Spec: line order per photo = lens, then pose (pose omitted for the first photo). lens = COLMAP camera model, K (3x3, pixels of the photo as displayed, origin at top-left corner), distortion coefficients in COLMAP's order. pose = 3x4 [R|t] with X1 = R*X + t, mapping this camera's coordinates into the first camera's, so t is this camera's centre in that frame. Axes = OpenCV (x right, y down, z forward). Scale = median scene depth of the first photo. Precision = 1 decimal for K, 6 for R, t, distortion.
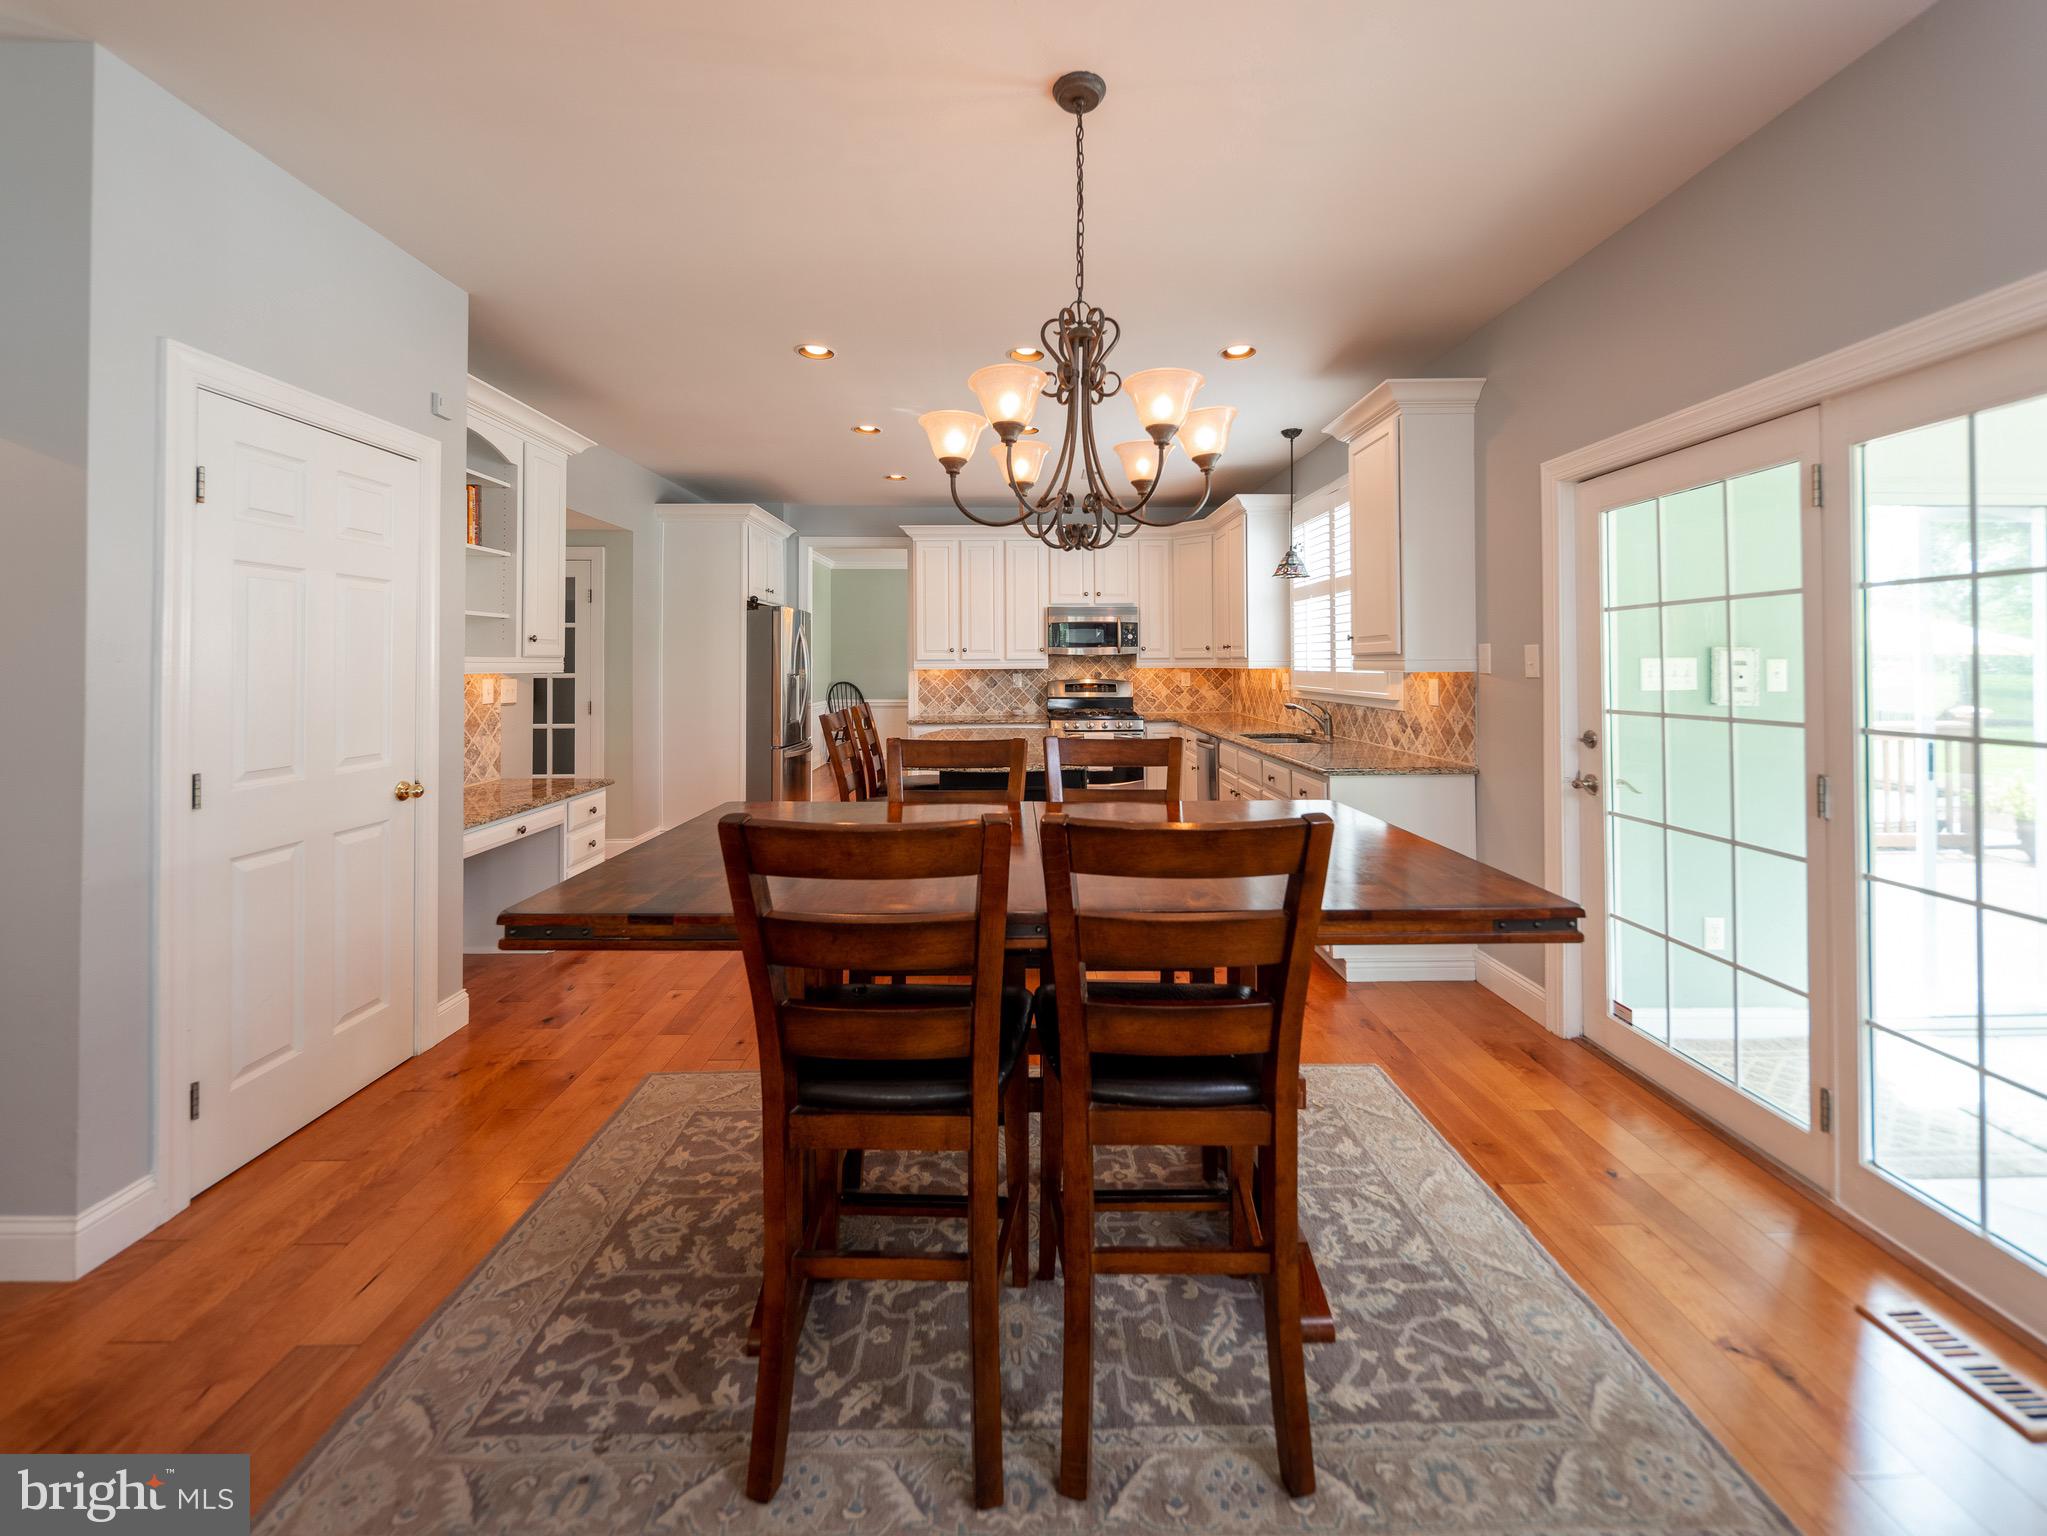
lens RADIAL K [[831.3, 0, 1049.8], [0, 831.3, 656.5], [0, 0, 1]] dist [-0.001441, -0.000878]
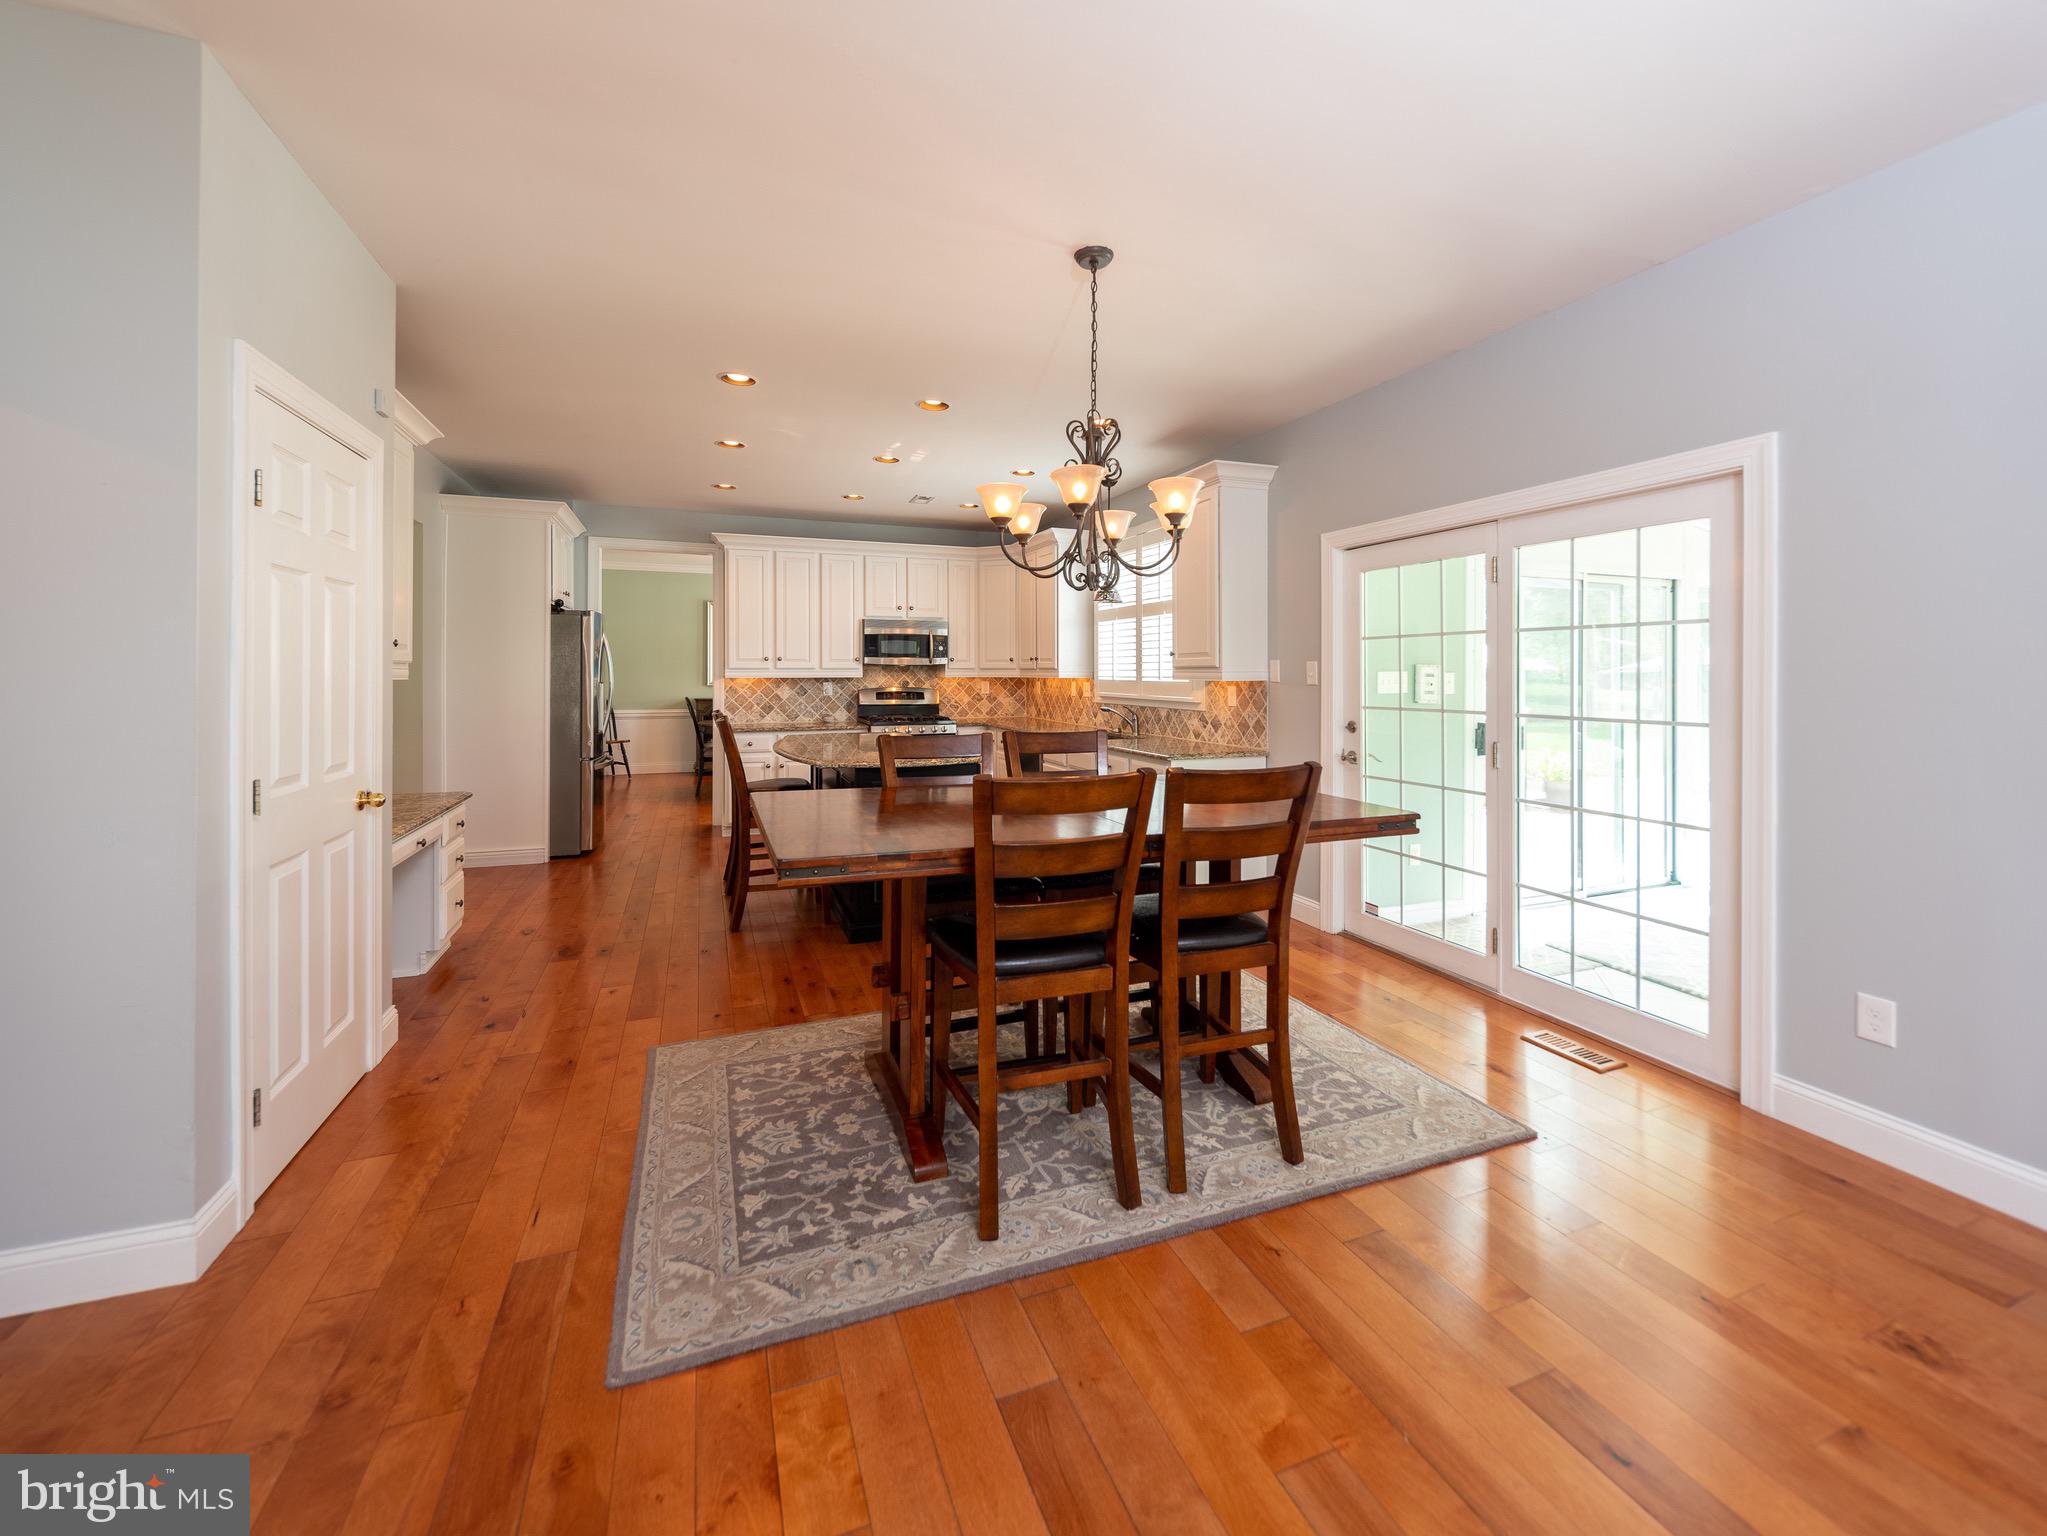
lens RADIAL K [[829.5, 0, 1057.2], [0, 829.5, 674.4], [0, 0, 1]] dist [0.002798, 0.000040]
pose [[0.937526, 0.005420, 0.347874, -0.345755], [-0.008822, 0.999927, 0.008196, -0.000067], [-0.347804, -0.010753, 0.937506, -0.189357]]
